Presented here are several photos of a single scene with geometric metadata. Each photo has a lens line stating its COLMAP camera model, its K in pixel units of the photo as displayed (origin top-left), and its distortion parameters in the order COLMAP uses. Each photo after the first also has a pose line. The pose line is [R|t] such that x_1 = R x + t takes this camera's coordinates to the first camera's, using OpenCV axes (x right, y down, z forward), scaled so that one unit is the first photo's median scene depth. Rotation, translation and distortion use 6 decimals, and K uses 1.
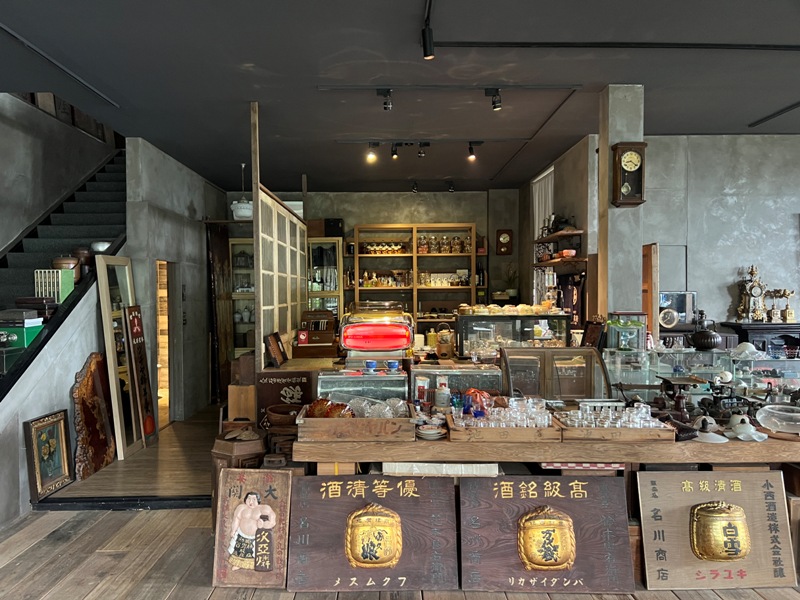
lens RADIAL K [[594.2, 0, 398.1], [0, 594.2, 303.7], [0, 0, 1]] dist [0.092286, -0.120723]
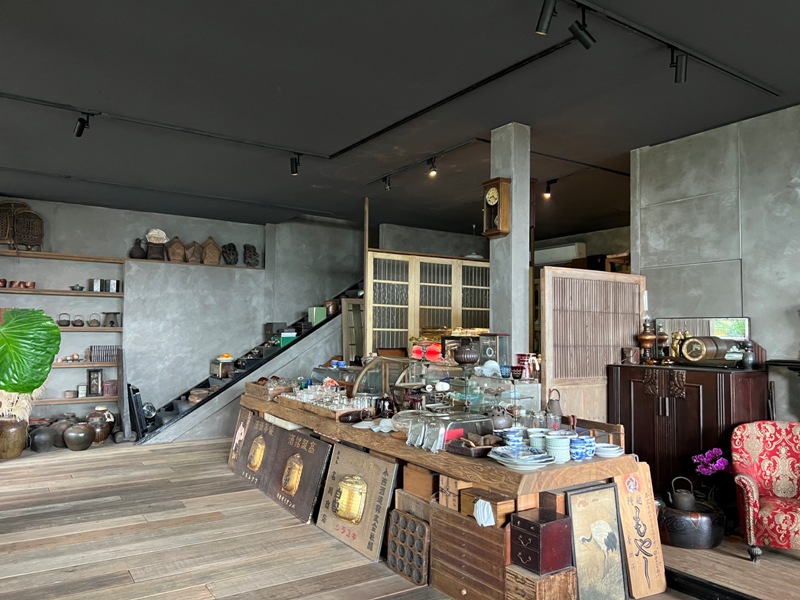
lens RADIAL K [[597.5, 0, 402.6], [0, 597.5, 304.6], [0, 0, 1]] dist [0.010032, 0.000060]
pose [[0.532915, -0.027509, -0.845722, 0.899695], [-0.030976, 0.998167, -0.051986, 0.017052], [0.845602, 0.053901, 0.531086, 0.215293]]
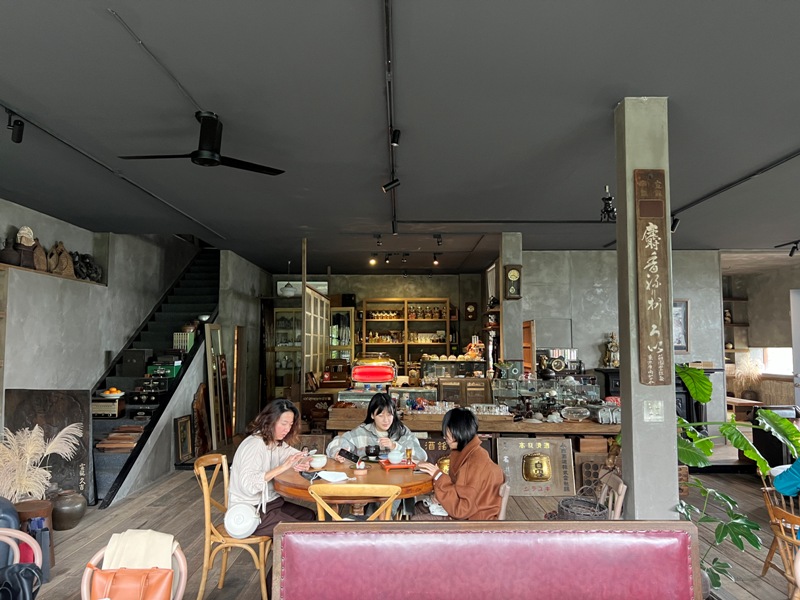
lens RADIAL K [[594.2, 0, 398.1], [0, 594.2, 303.7], [0, 0, 1]] dist [0.092286, -0.120723]
pose [[0.999718, 0.005739, -0.023036, 0.060849], [-0.007813, 0.995824, -0.090963, 0.009639], [0.022418, 0.091117, 0.995588, -0.572691]]
